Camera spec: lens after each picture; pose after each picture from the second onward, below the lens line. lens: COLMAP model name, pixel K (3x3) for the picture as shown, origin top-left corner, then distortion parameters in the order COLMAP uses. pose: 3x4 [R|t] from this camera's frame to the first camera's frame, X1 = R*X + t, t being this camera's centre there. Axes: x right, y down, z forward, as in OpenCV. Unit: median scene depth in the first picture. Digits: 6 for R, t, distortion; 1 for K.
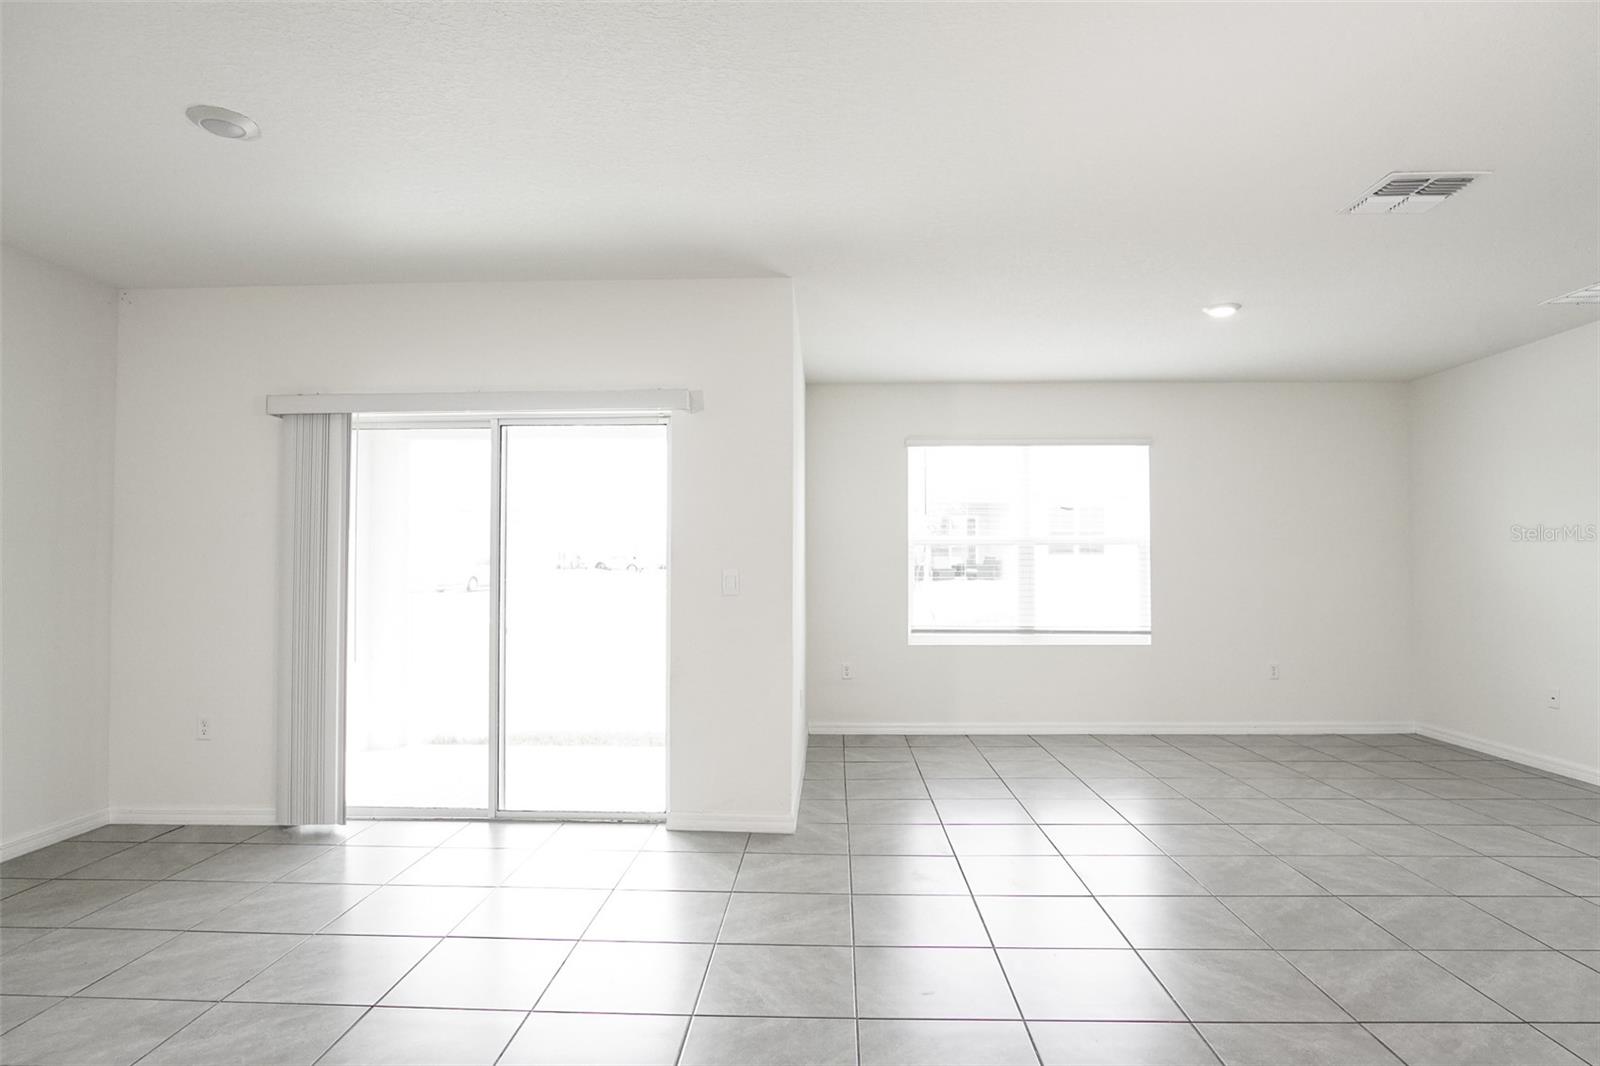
lens RADIAL K [[863.7, 0, 811.3], [0, 863.7, 532.0], [0, 0, 1]] dist [-0.027759, 0.000257]
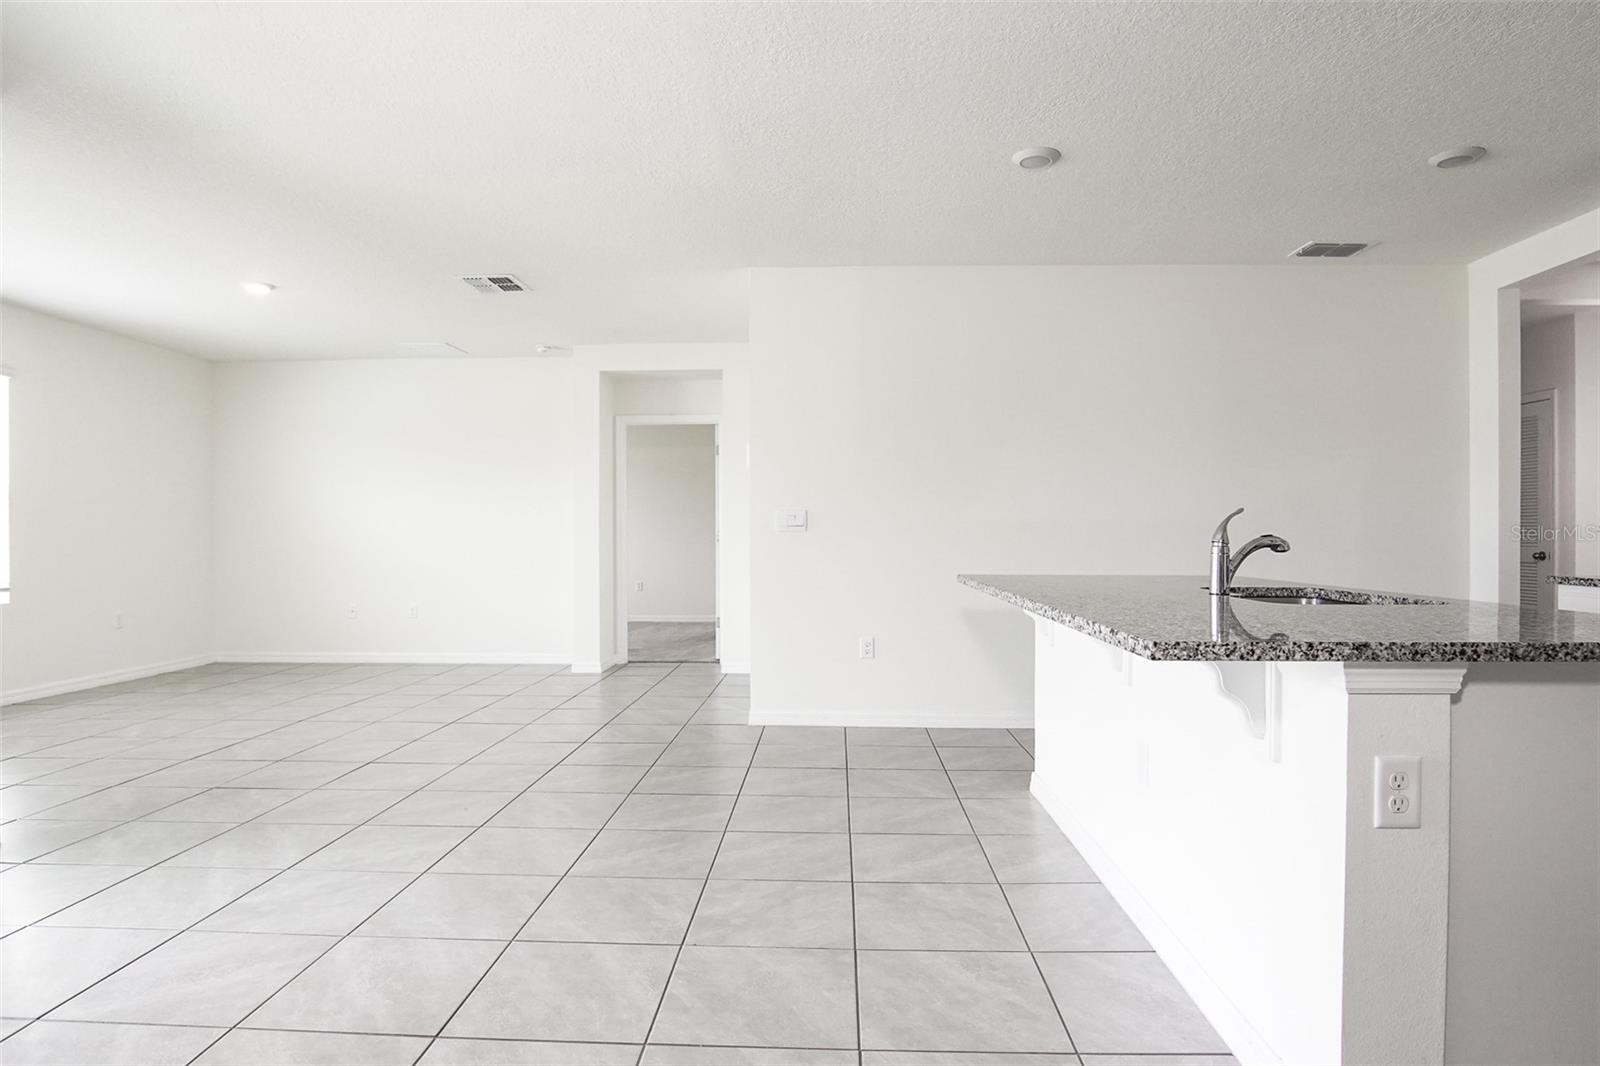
lens RADIAL K [[892.8, 0, 802.2], [0, 892.8, 540.2], [0, 0, 1]] dist [-0.030545, 0.002834]
pose [[0.006715, -0.003604, 0.999971, -0.695246], [-0.035334, 0.999368, 0.003839, 0.048391], [-0.999353, -0.035359, 0.006583, 0.258123]]
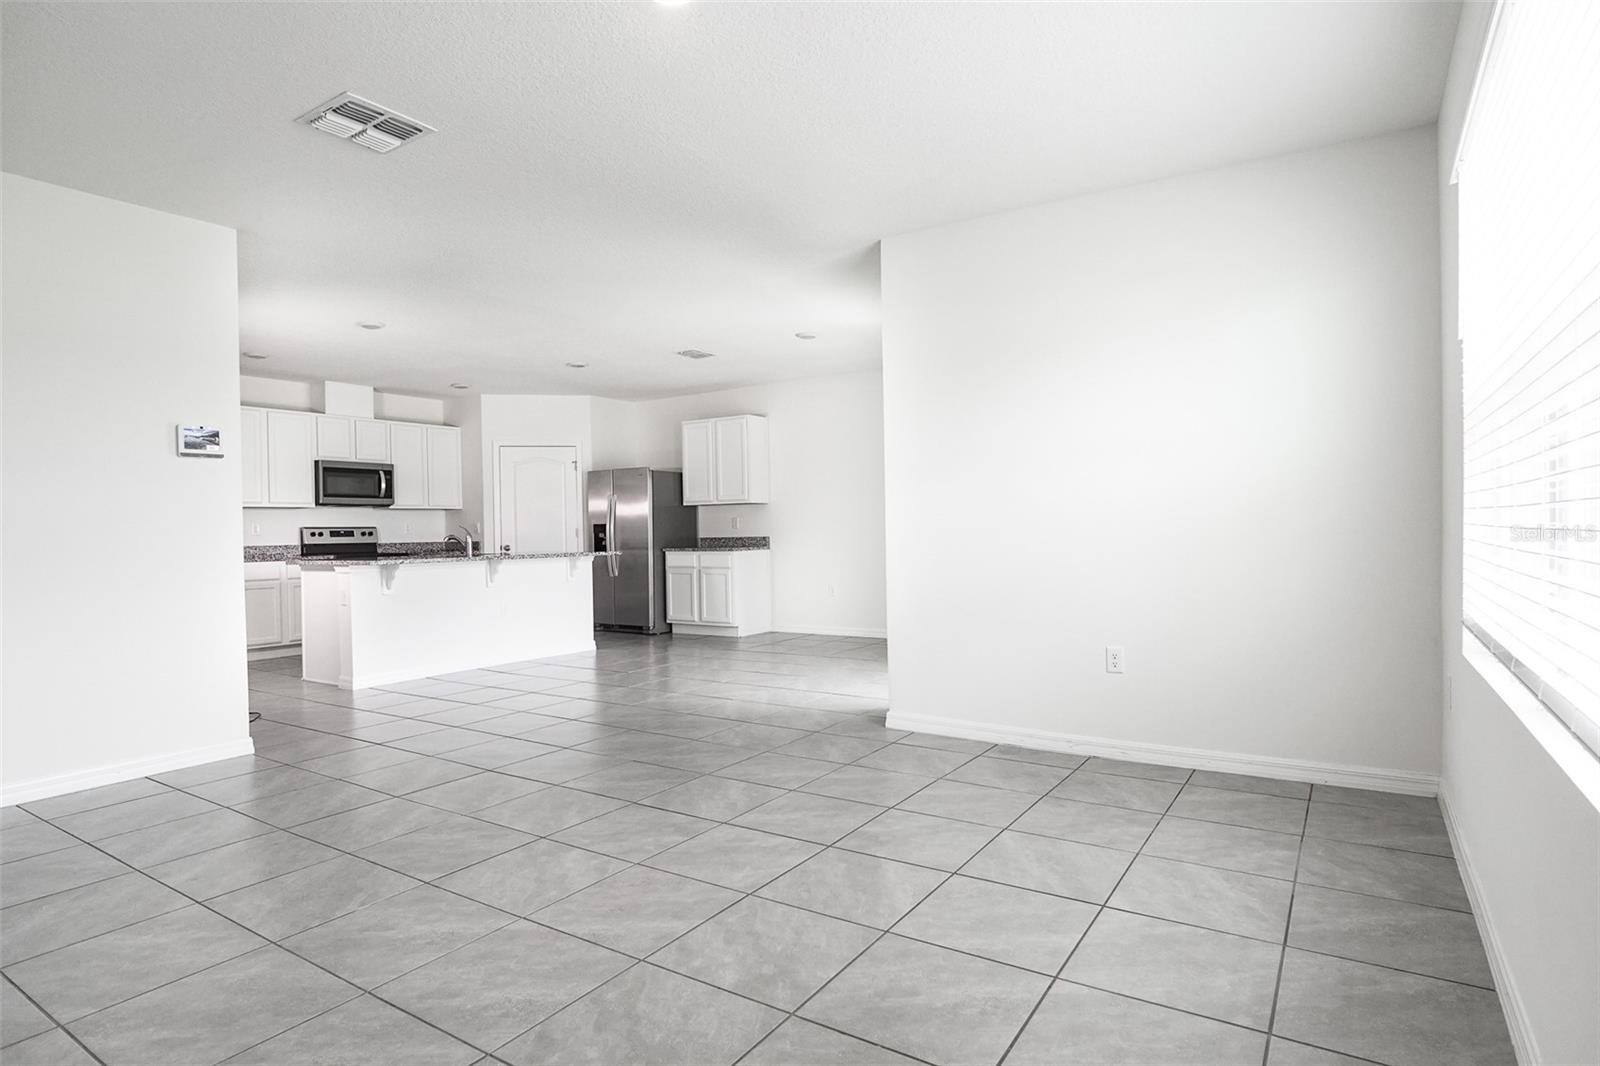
lens RADIAL K [[853.8, 0, 799.7], [0, 853.8, 542.0], [0, 0, 1]] dist [-0.029126, 0.001861]
pose [[-0.521736, 0.023460, -0.852784, 0.892308], [0.049898, 0.998750, -0.003052, 0.086675], [0.851647, -0.044144, -0.522254, 1.332481]]
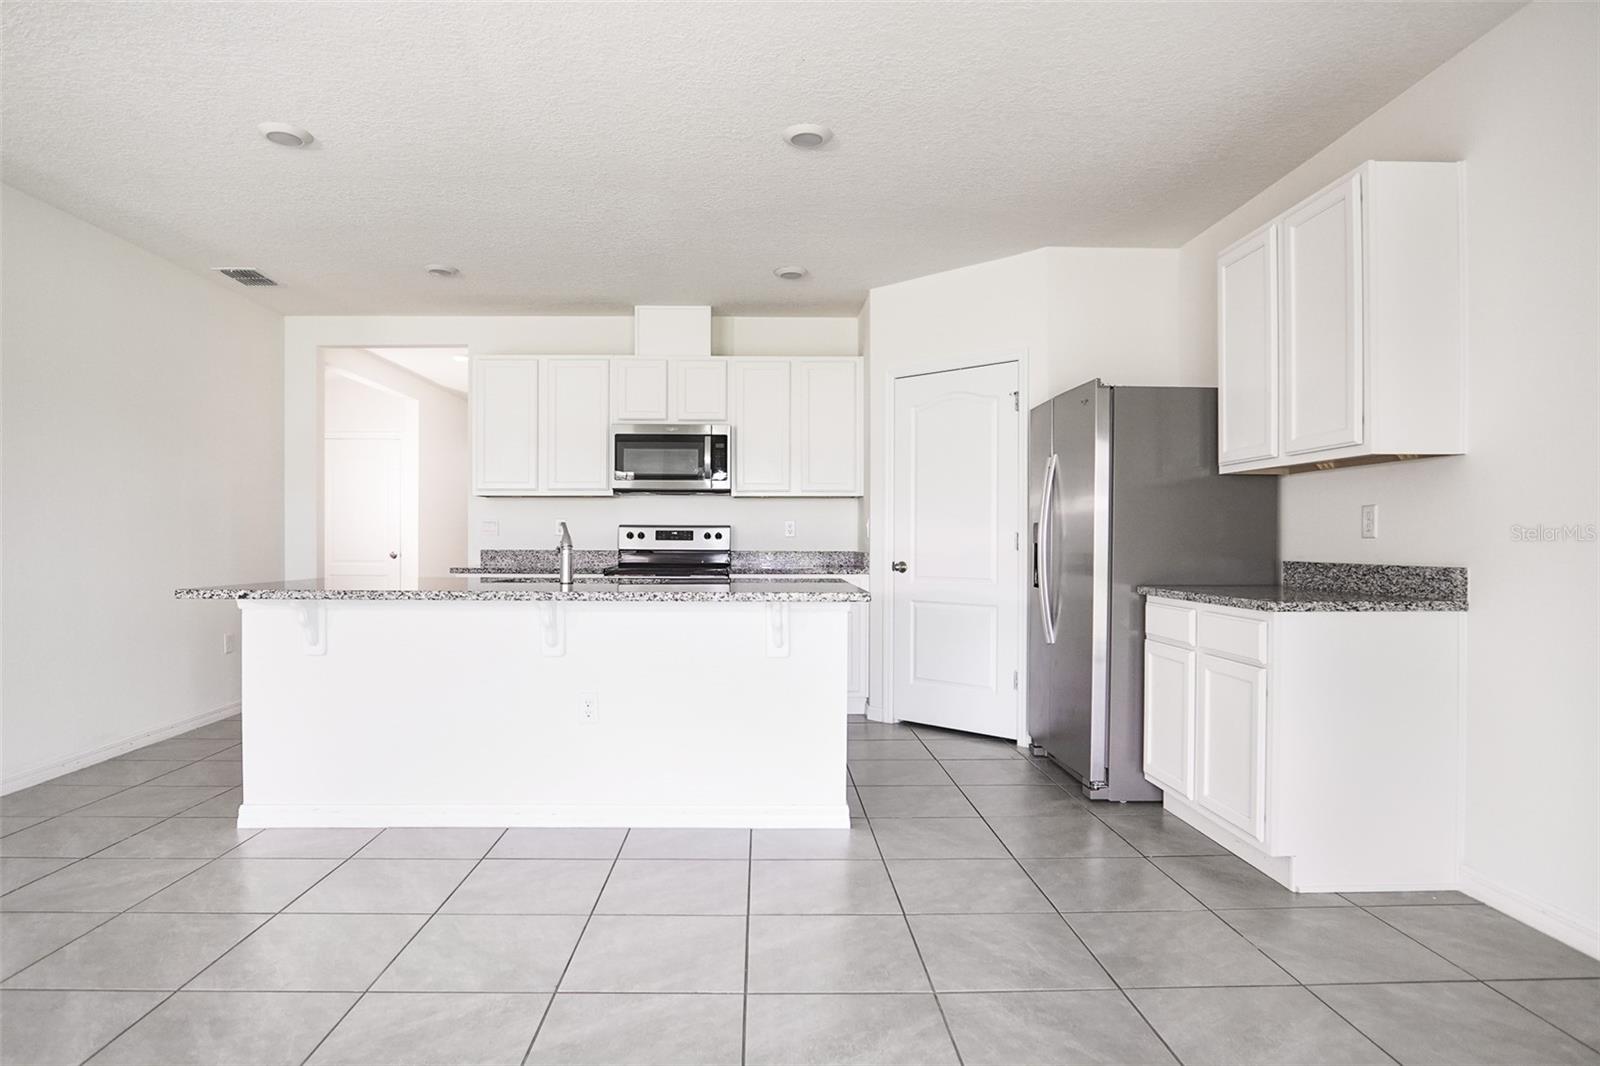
lens RADIAL K [[899.1, 0, 779.8], [0, 899.1, 538.7], [0, 0, 1]] dist [-0.025519, 0.000480]
pose [[-0.998776, -0.000157, -0.049469, -0.278685], [0.001704, 0.999292, -0.037579, 0.066634], [0.049440, -0.037618, -0.998068, 0.810252]]
